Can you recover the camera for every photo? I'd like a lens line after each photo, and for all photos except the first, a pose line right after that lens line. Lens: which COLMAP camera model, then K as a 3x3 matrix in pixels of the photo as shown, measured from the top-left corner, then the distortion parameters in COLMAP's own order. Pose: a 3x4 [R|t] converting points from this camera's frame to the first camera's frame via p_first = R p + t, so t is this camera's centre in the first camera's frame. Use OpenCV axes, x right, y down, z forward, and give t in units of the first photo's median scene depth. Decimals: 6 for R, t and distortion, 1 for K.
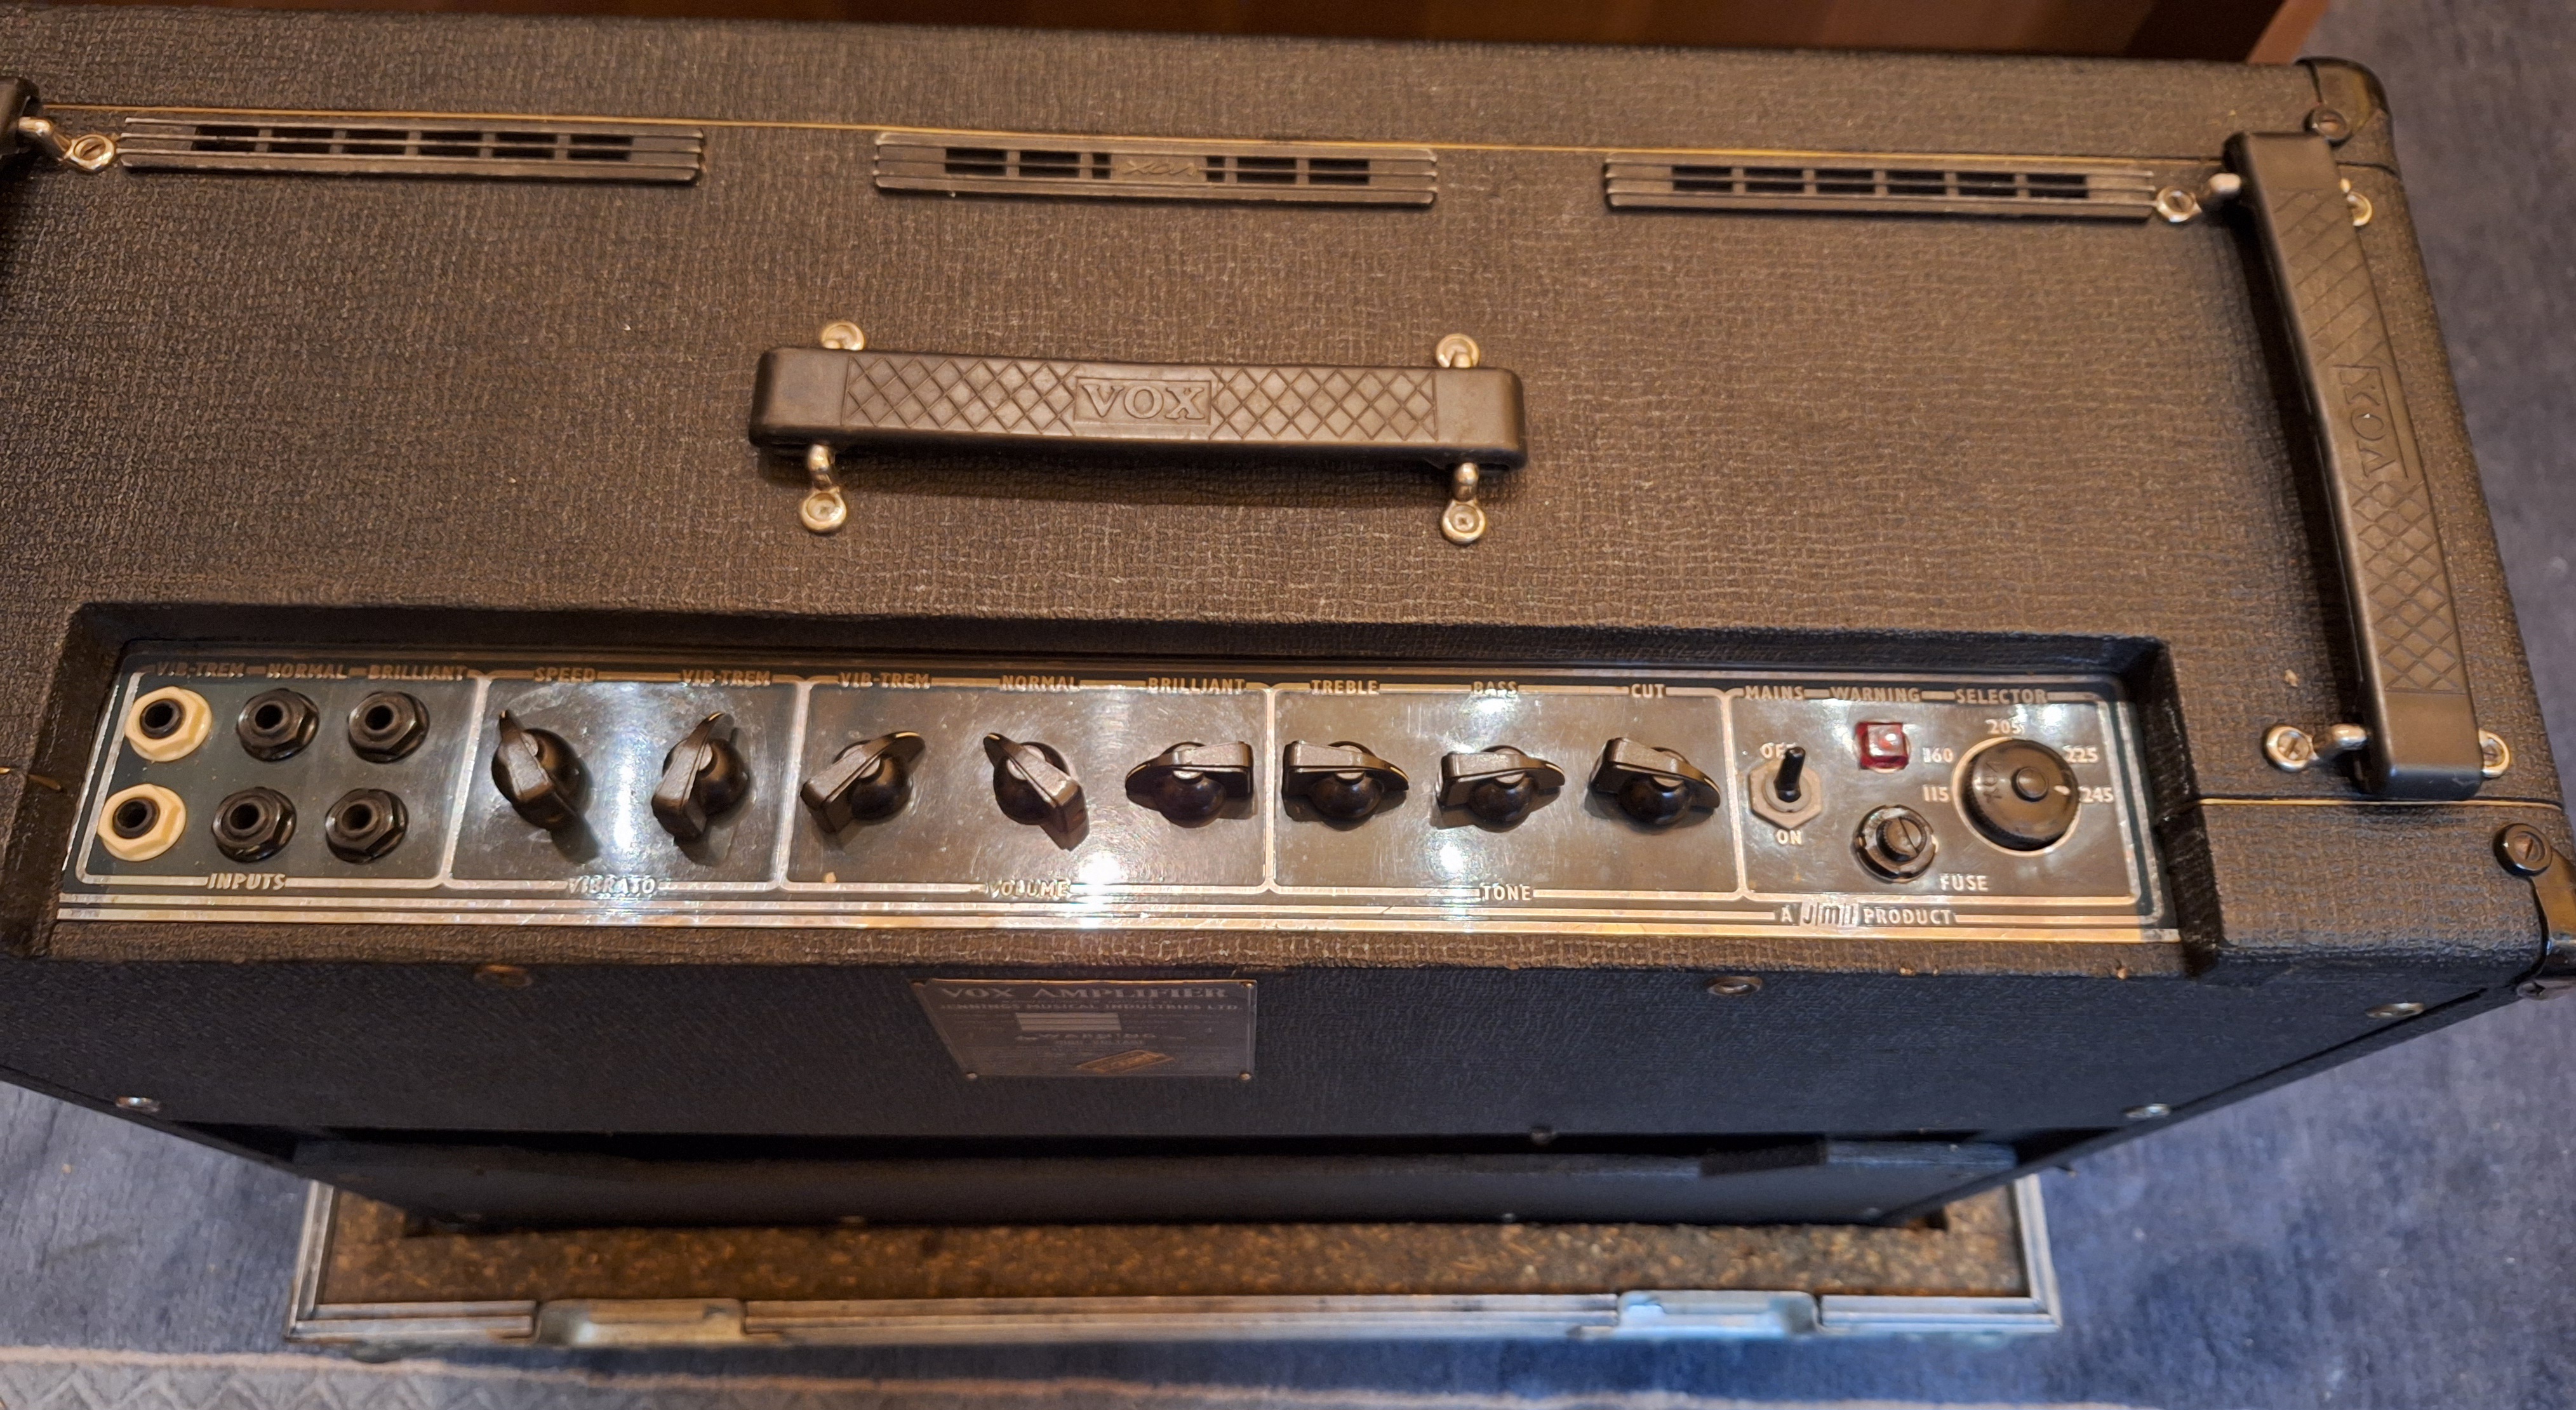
lens RADIAL K [[1941.1, 0, 1288.0], [0, 1941.1, 705.0], [0, 0, 1]] dist [0.068225, -0.141482]
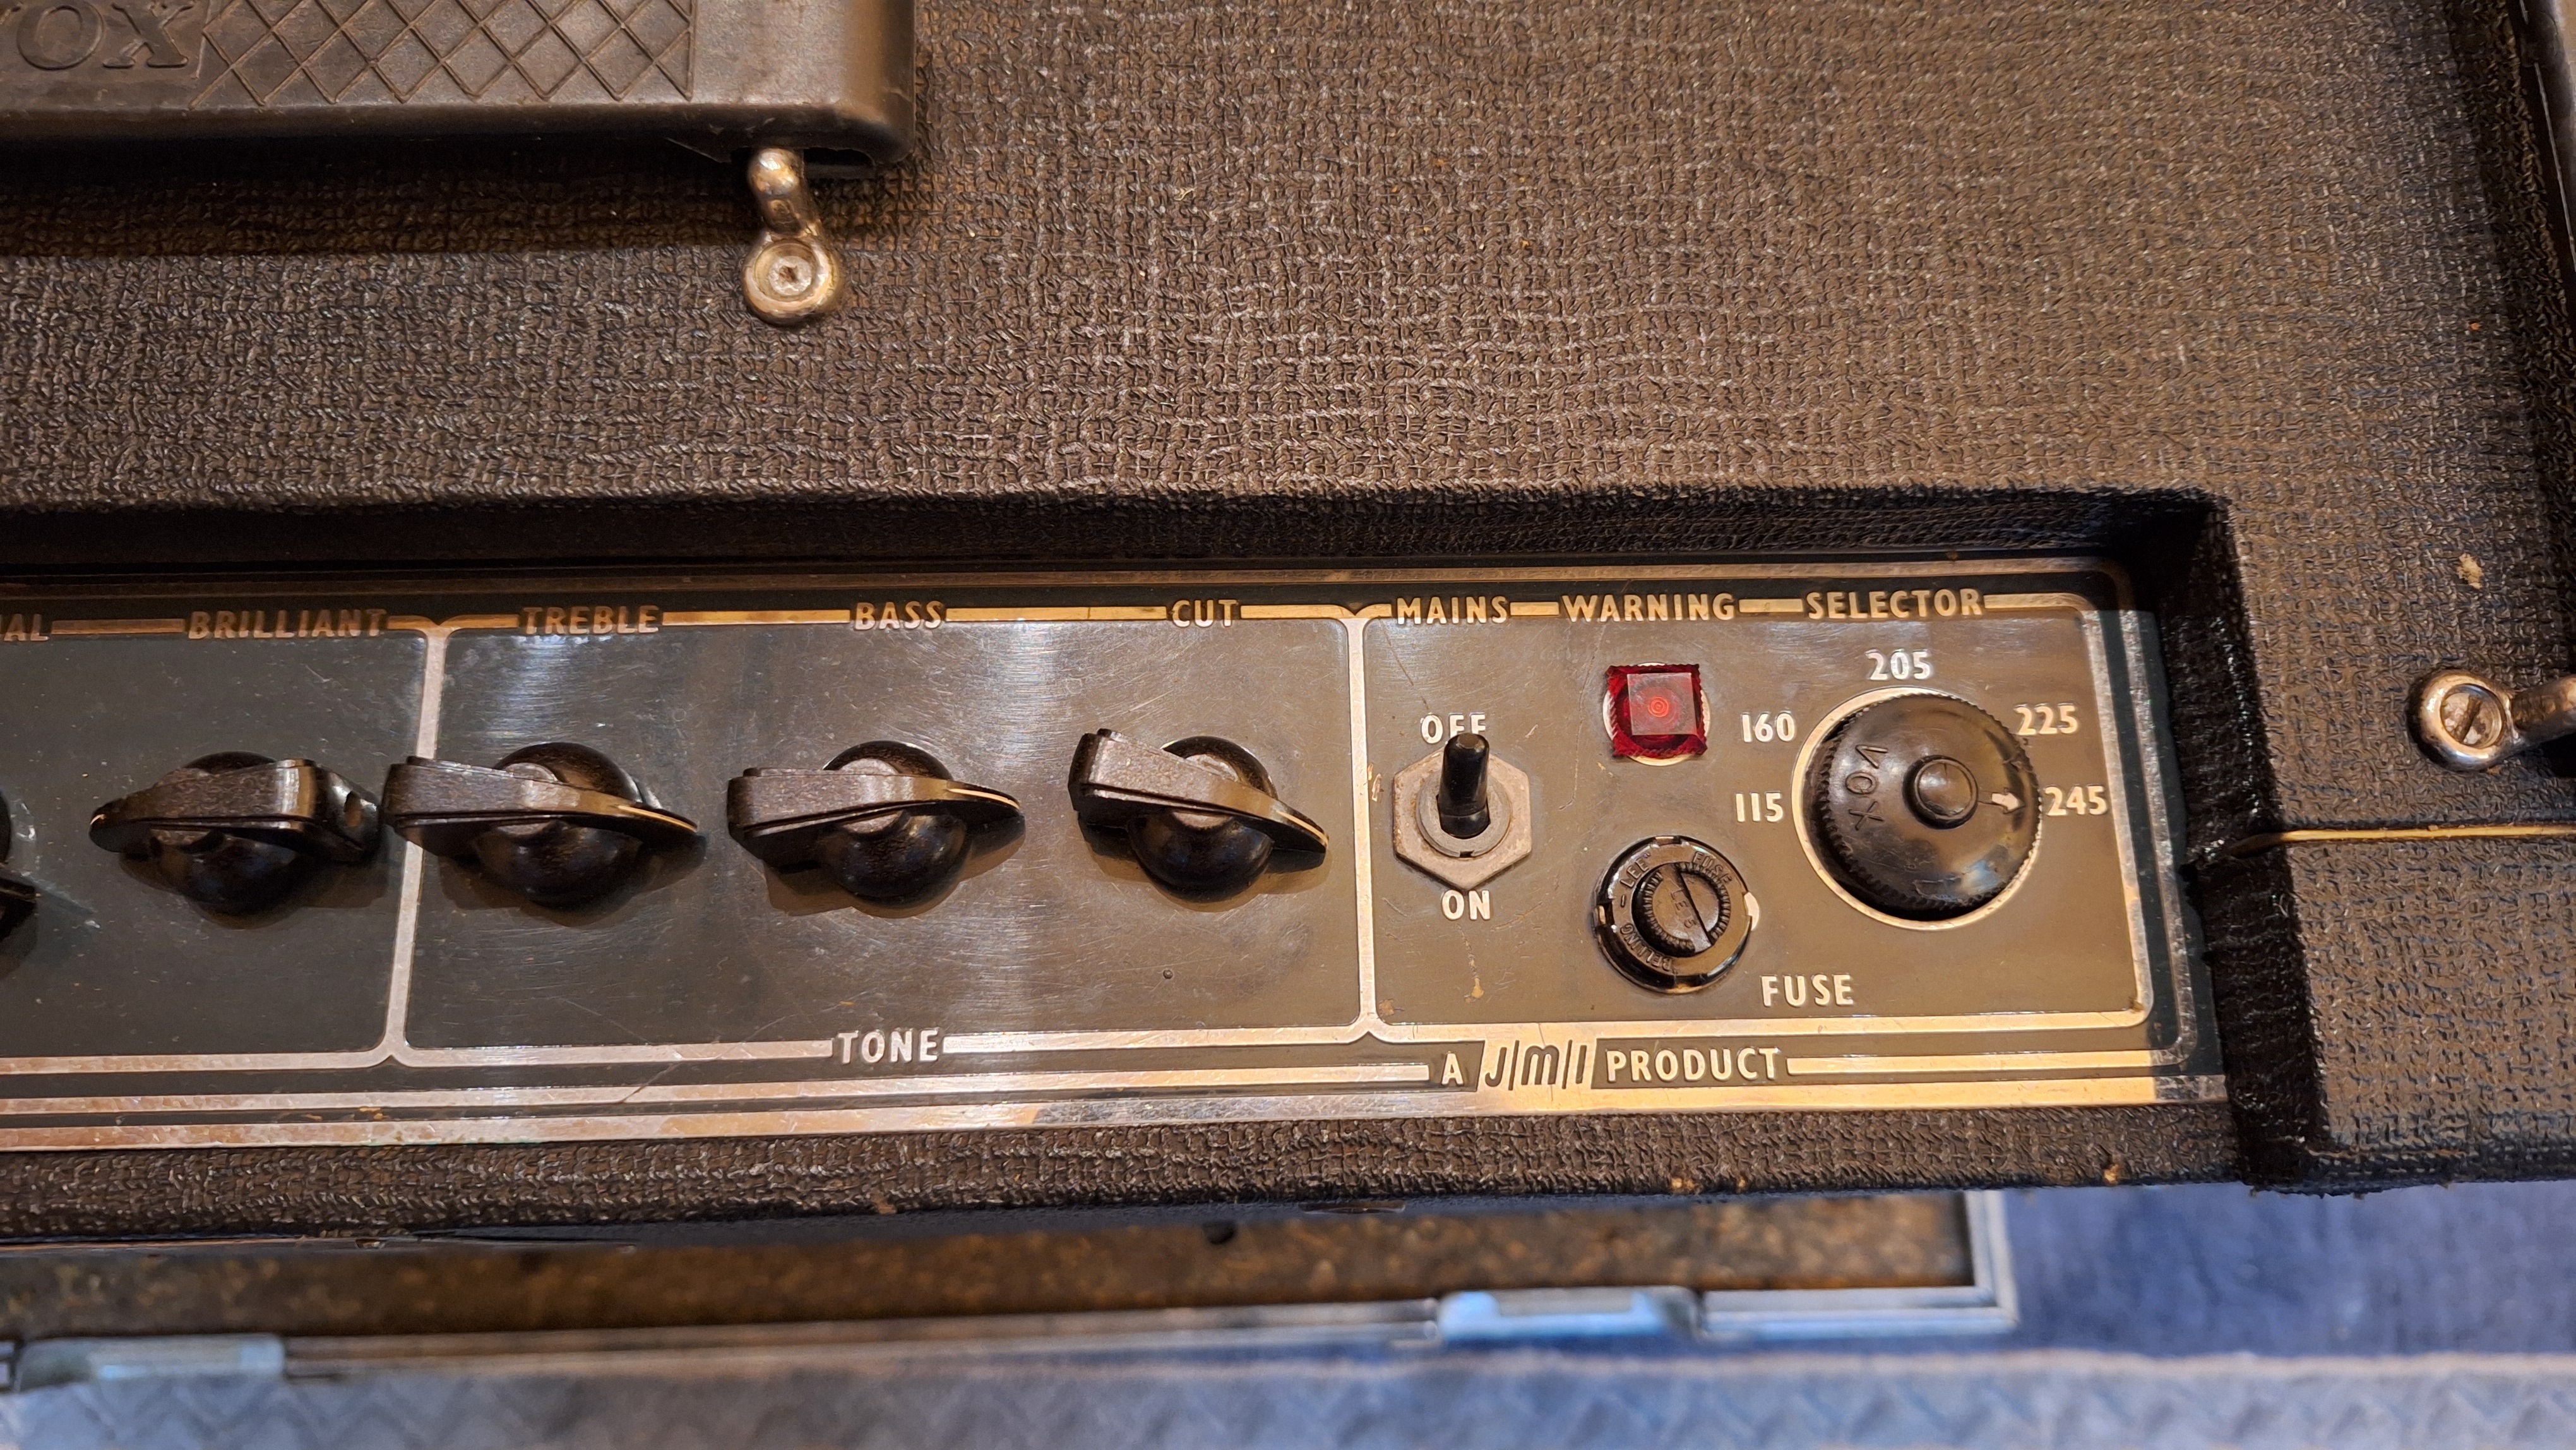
lens RADIAL K [[2021.7, 0, 1288.0], [0, 2021.7, 725.0], [0, 0, 1]] dist [0.081506, -0.190285]
pose [[0.999520, -0.025310, 0.017854, 0.199045], [0.022772, 0.991213, 0.130303, -0.046793], [-0.020995, -0.129834, 0.991313, 0.478626]]
